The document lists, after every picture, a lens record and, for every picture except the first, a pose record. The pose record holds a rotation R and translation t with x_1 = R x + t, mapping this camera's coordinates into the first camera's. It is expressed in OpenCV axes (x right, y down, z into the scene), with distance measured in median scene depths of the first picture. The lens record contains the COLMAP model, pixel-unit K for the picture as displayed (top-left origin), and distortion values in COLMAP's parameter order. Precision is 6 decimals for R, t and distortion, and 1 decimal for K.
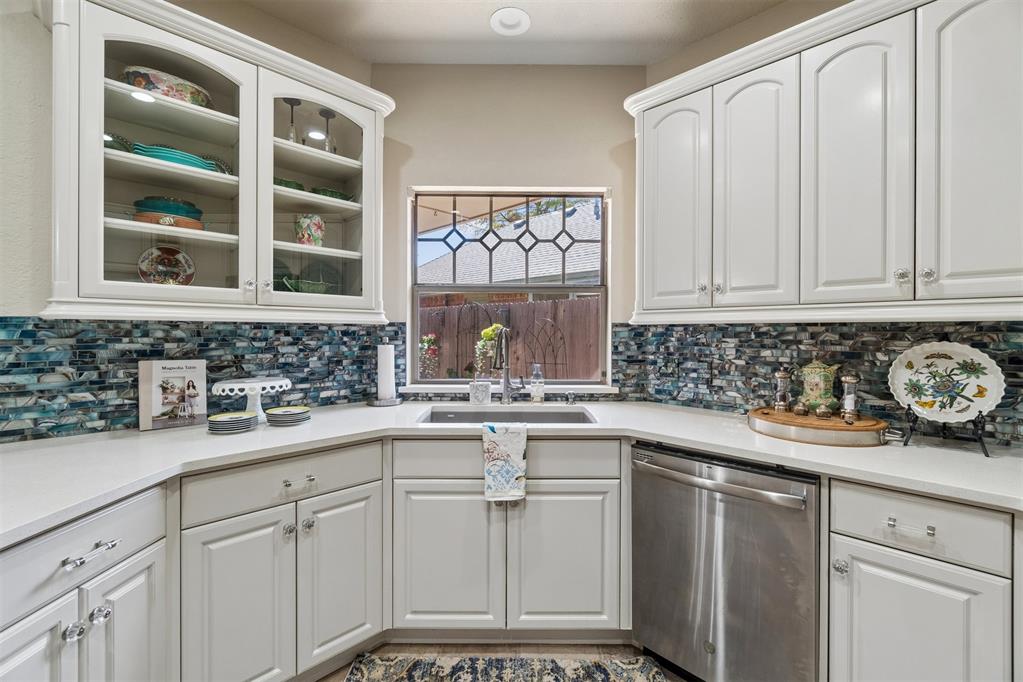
lens RADIAL K [[442.4, 0, 514.9], [0, 442.4, 334.4], [0, 0, 1]] dist [-0.003156, -0.000977]
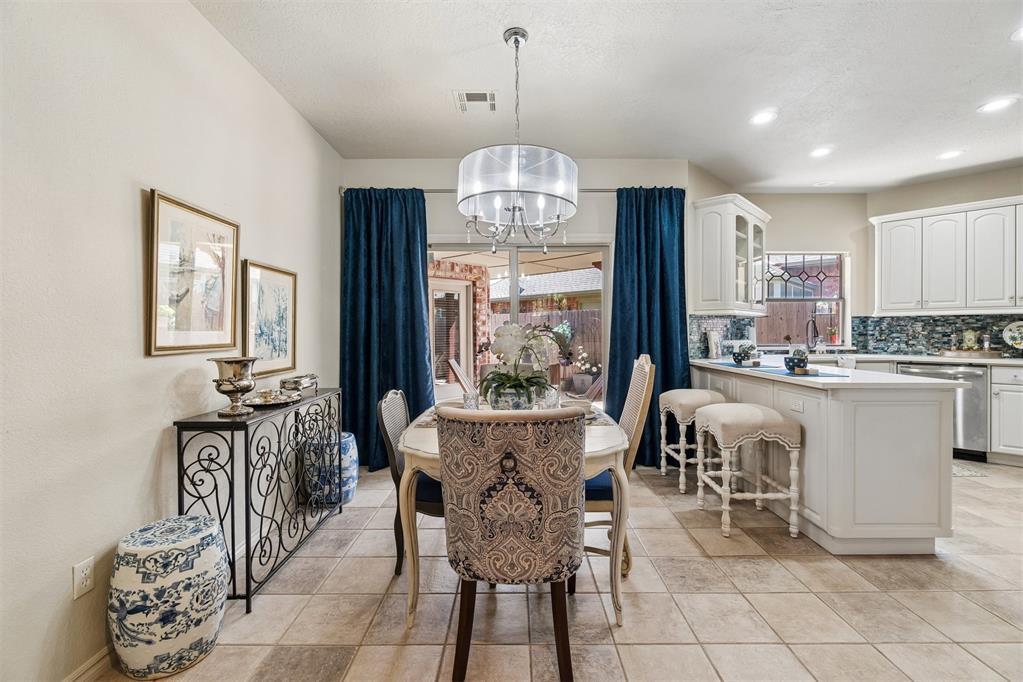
lens RADIAL K [[442.4, 0, 509.7], [0, 442.4, 333.2], [0, 0, 1]] dist [-0.003156, -0.000977]
pose [[0.999975, -0.007098, 0.000277, -1.621789], [0.007098, 0.999975, 0.000218, 0.049068], [-0.000278, -0.000216, 1.000000, -1.265520]]
